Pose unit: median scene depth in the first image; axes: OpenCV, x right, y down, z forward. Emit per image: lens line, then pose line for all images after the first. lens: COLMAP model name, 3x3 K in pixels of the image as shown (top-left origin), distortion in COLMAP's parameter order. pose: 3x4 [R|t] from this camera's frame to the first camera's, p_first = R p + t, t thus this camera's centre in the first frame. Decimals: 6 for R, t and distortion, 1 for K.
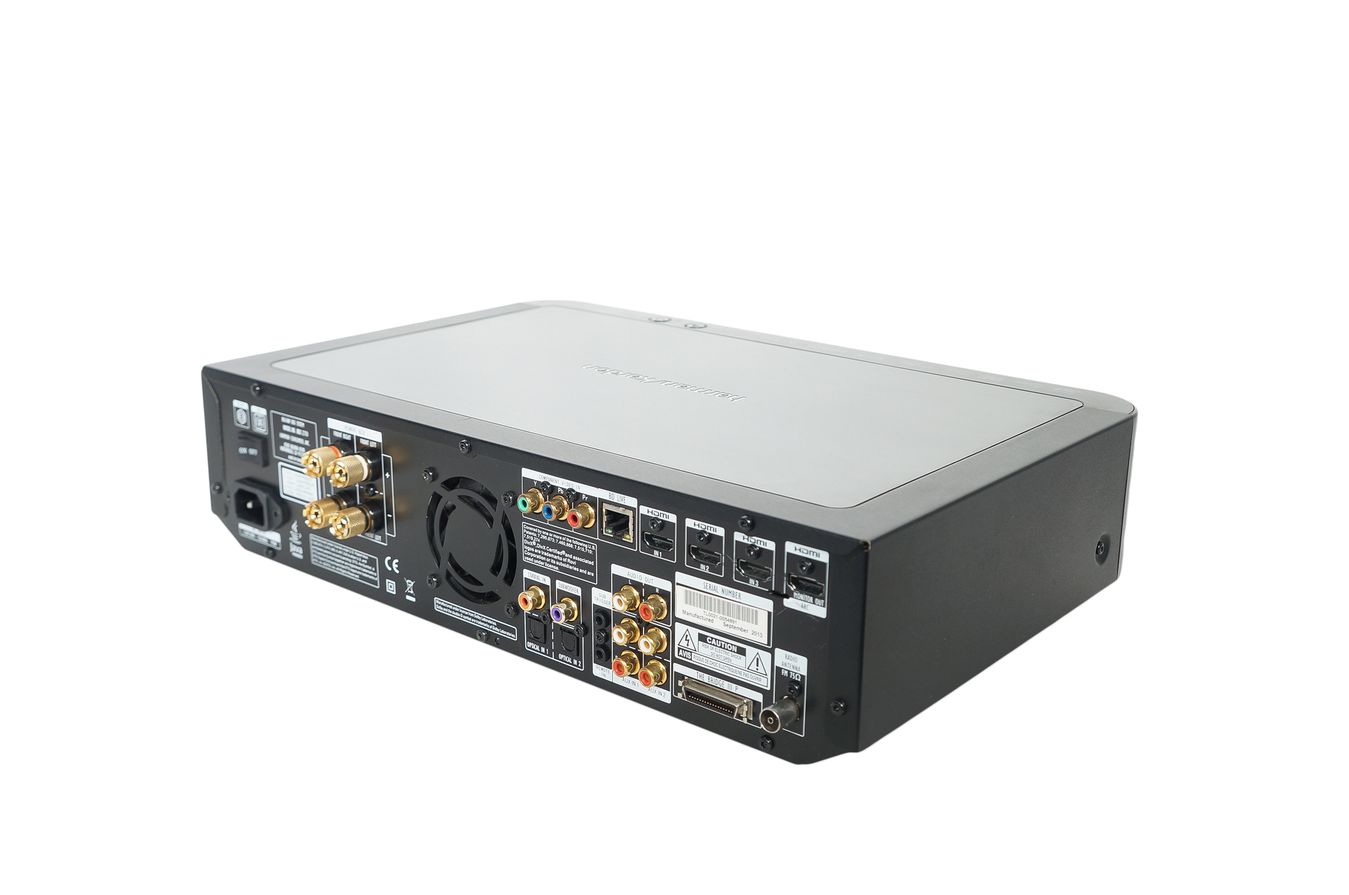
lens RADIAL K [[1517.6, 0, 674.6], [0, 1517.6, 450.4], [0, 0, 1]] dist [-0.025520, 0.000000]
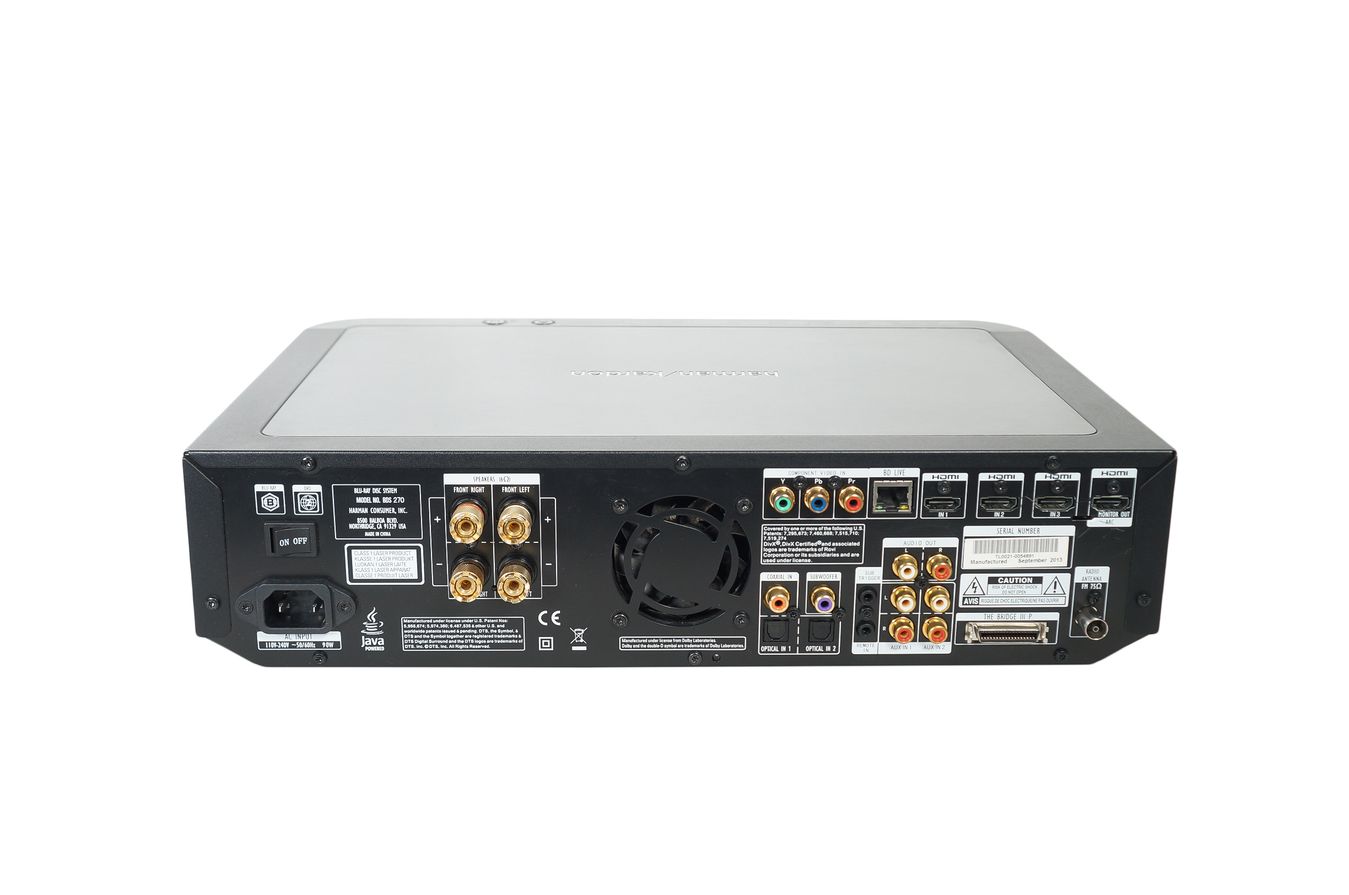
lens RADIAL K [[1517.6, 0, 670.8], [0, 1517.6, 443.9], [0, 0, 1]] dist [-0.025520, 0.000000]
pose [[0.742259, -0.191560, 0.642149, -0.762920], [0.185461, 0.979564, 0.077841, -0.090560], [-0.643937, 0.061316, 0.762617, 0.295471]]
